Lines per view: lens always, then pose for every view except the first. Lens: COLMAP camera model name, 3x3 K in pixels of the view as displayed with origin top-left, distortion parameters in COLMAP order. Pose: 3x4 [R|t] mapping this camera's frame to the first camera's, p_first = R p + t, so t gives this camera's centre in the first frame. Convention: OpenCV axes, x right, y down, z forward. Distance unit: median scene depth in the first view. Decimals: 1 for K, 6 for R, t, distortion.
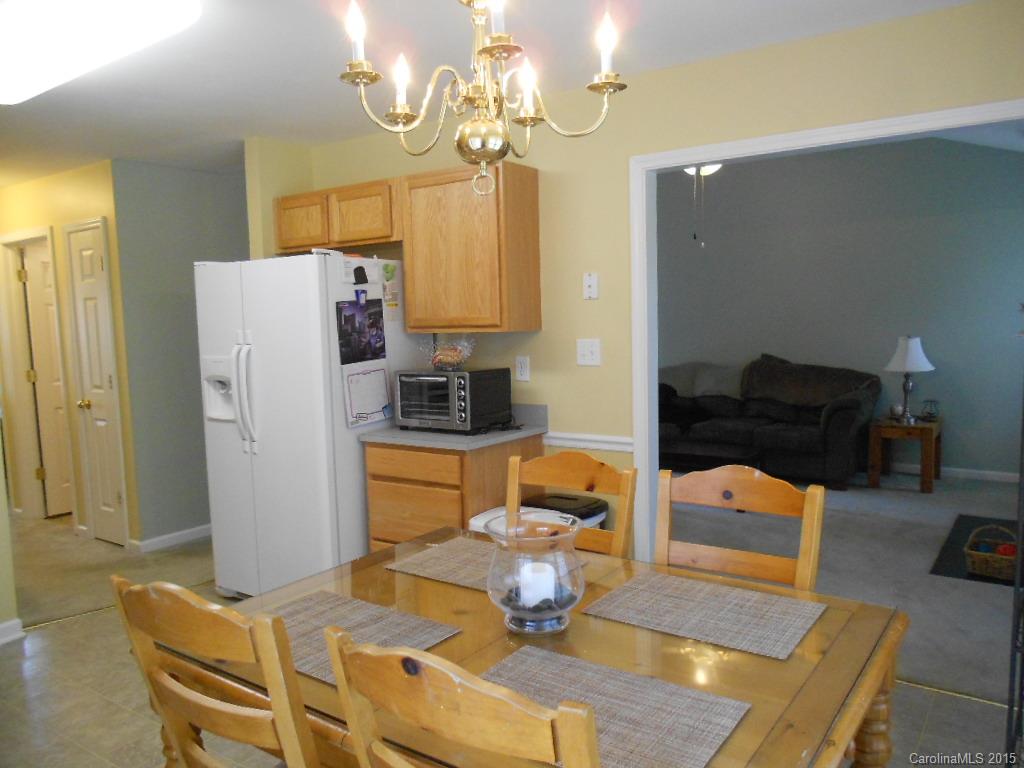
lens RADIAL K [[769.9, 0, 514.7], [0, 769.9, 397.8], [0, 0, 1]] dist [0.000079, 0.006417]
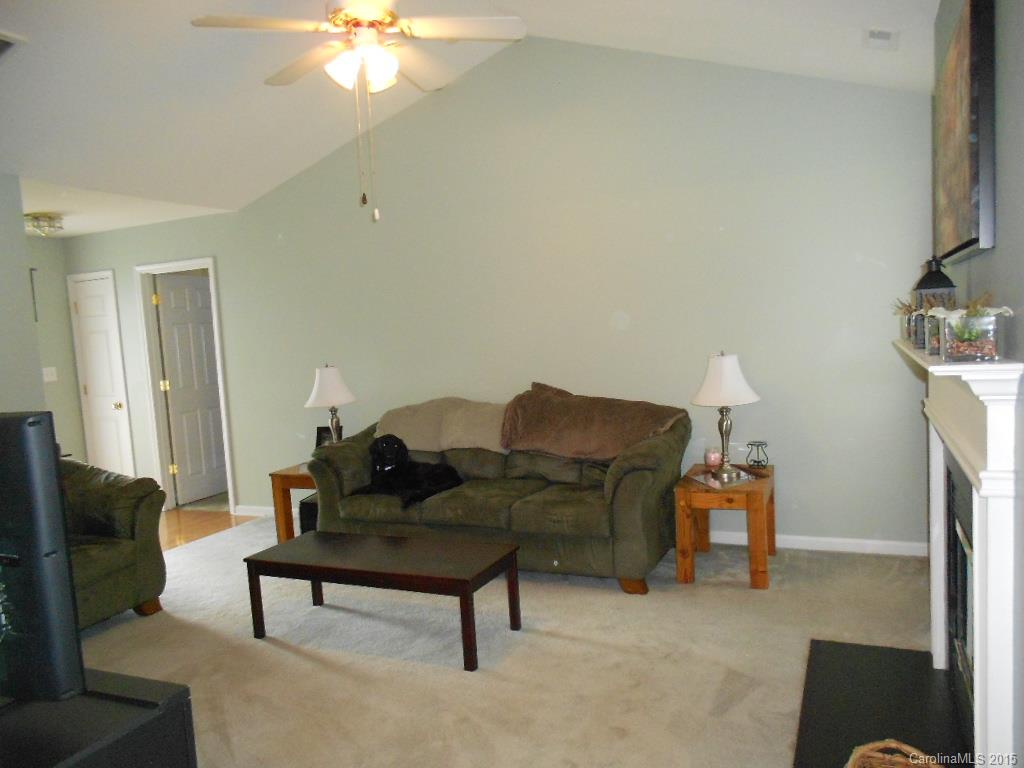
lens RADIAL K [[769.9, 0, 514.7], [0, 769.9, 397.8], [0, 0, 1]] dist [0.000079, 0.006417]
pose [[0.979771, -0.052394, 0.193143, 0.188949], [0.055700, 0.998379, -0.011723, -0.040990], [-0.192216, 0.022244, 0.981101, 0.349956]]
